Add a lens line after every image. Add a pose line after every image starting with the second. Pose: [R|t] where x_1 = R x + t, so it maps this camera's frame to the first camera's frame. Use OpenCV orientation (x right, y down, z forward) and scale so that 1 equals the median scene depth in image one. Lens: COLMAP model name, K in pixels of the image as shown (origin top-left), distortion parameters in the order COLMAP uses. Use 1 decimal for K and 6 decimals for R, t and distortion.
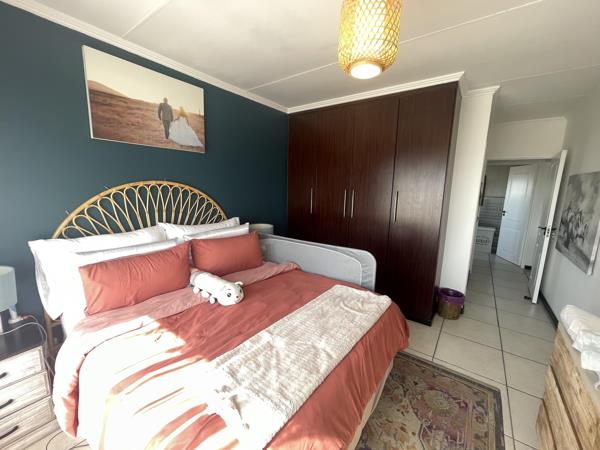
lens RADIAL K [[243.0, 0, 300.0], [0, 243.0, 225.0], [0, 0, 1]] dist [-0.001725, -0.000109]
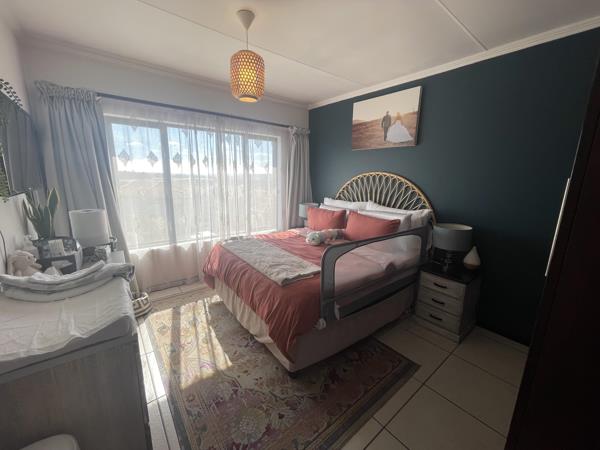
lens RADIAL K [[243.0, 0, 300.0], [0, 243.0, 225.0], [0, 0, 1]] dist [-0.001725, -0.000109]
pose [[-0.253776, 0.166923, -0.952751, 0.959361], [-0.181817, 0.959207, 0.216483, -0.107999], [0.950021, 0.228165, -0.213074, 0.937891]]
